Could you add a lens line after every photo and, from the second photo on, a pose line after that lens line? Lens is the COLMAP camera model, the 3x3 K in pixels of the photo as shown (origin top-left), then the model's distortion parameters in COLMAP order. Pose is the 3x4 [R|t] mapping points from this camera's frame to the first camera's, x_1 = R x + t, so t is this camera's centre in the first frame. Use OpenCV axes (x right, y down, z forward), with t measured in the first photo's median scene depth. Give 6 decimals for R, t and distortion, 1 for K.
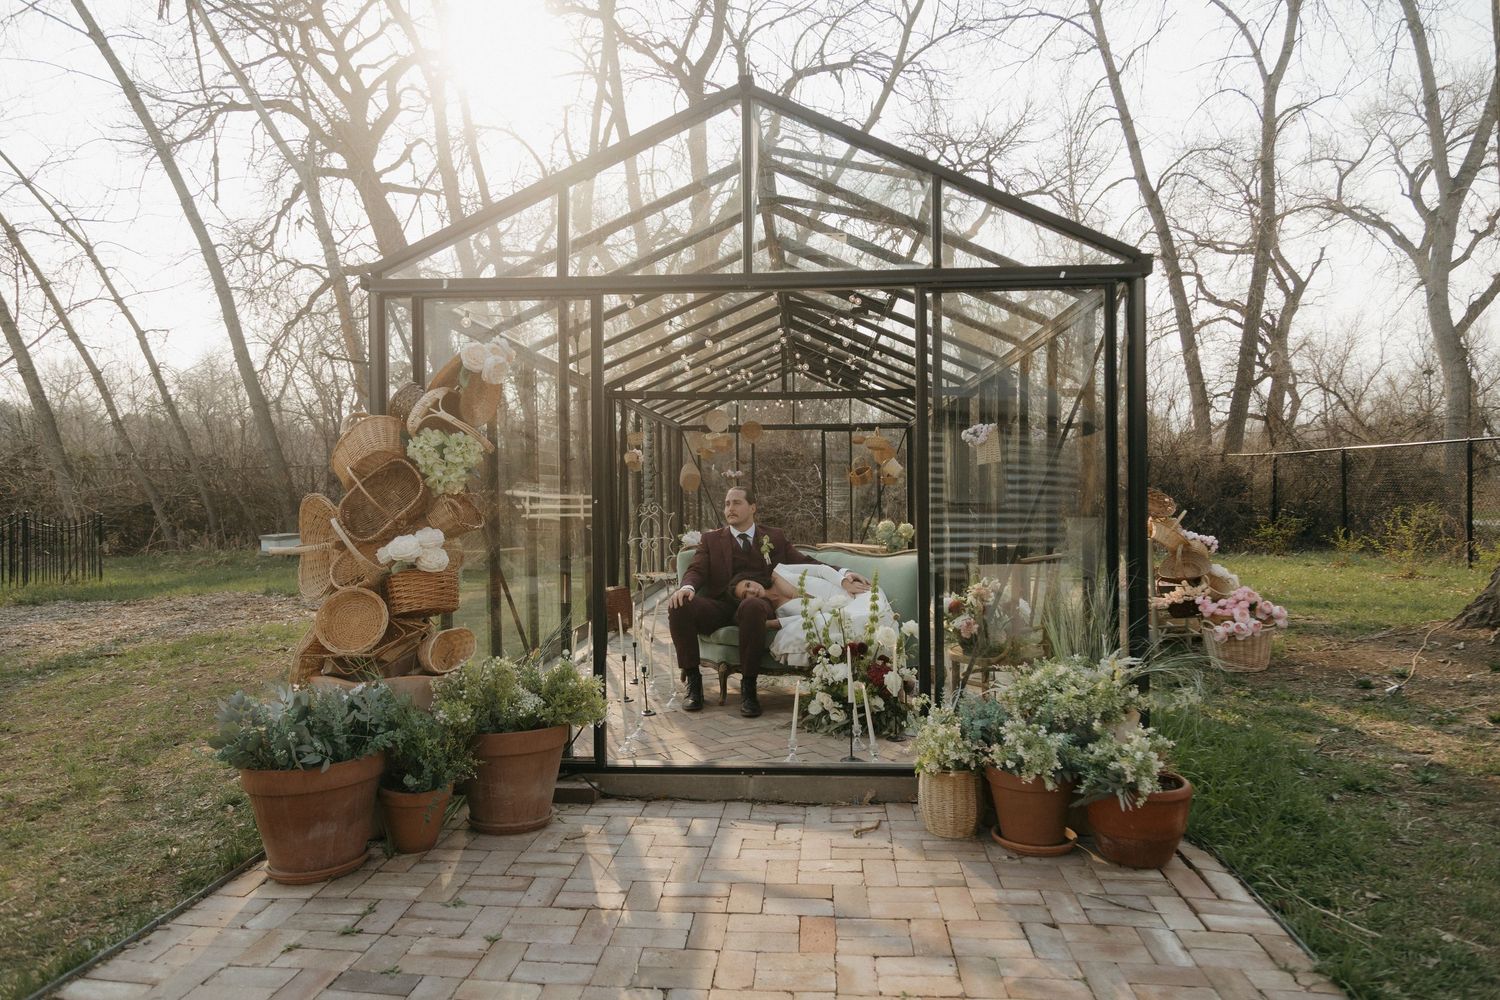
lens RADIAL K [[995.4, 0, 750.0], [0, 995.4, 500.0], [0, 0, 1]] dist [0.013894, 0.001422]
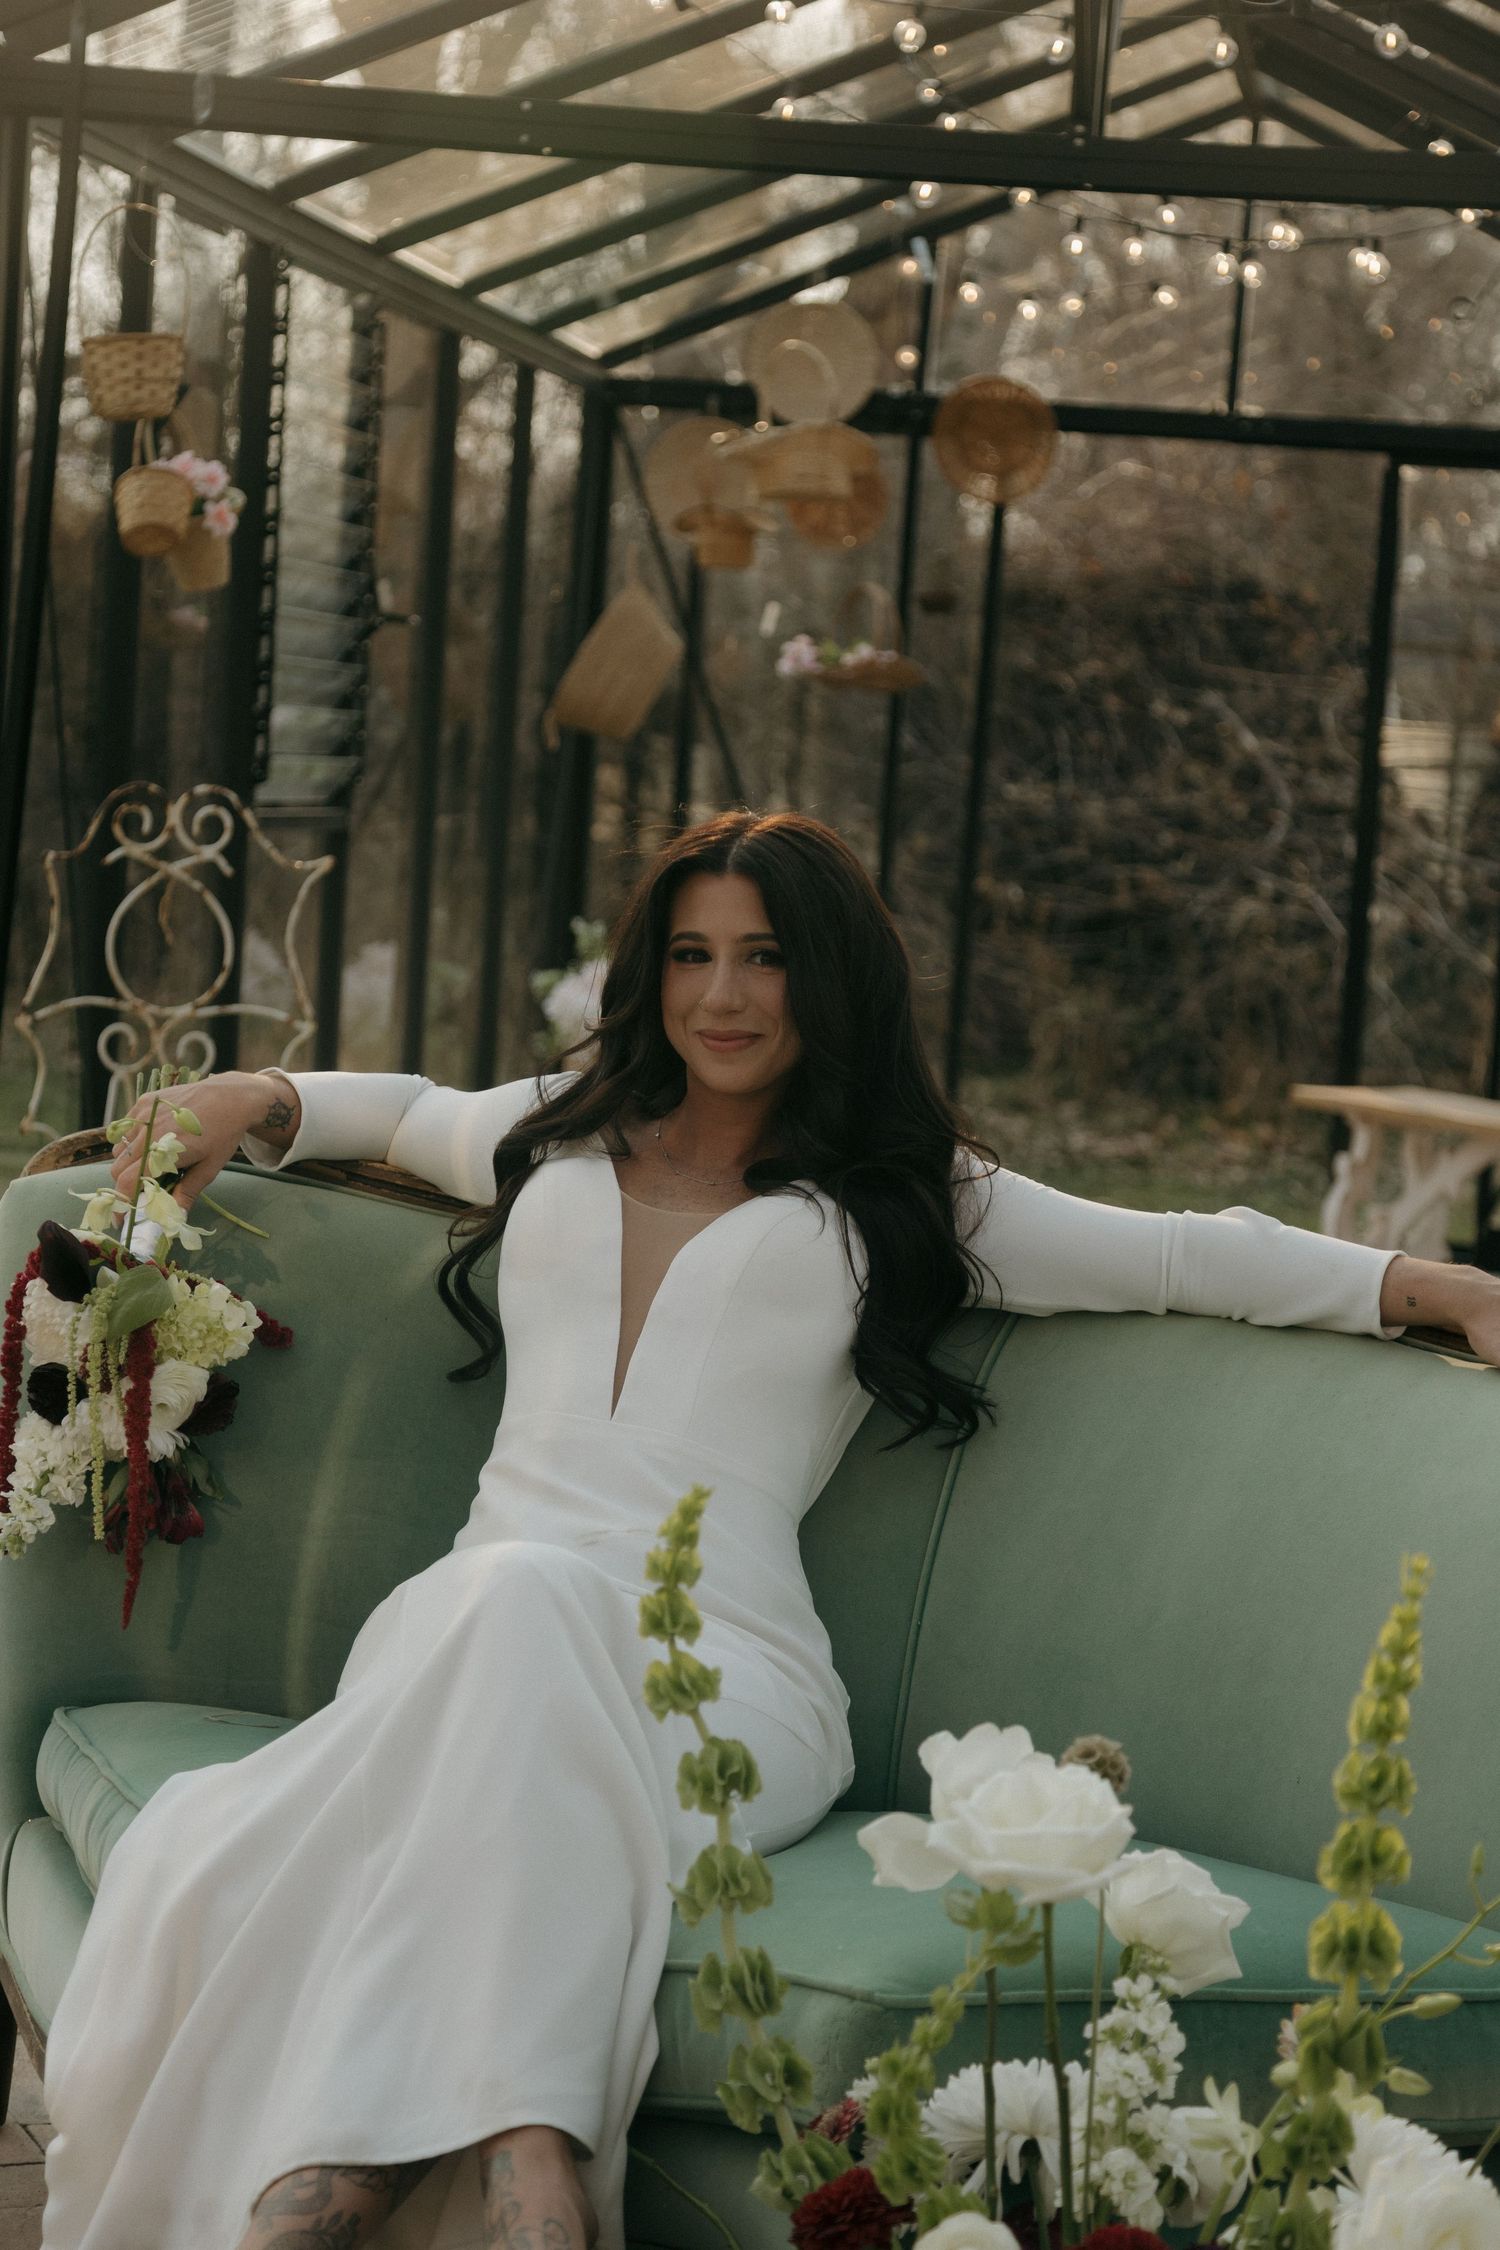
lens RADIAL K [[4355.9, 0, 750.0], [0, 4355.9, 1125.0], [0, 0, 1]] dist [0.177270, -1.523648]
pose [[0.992830, 0.086470, -0.082537, 0.081860], [-0.080006, 0.993687, 0.078652, -0.008196], [0.088817, -0.071484, 0.993480, 0.481604]]
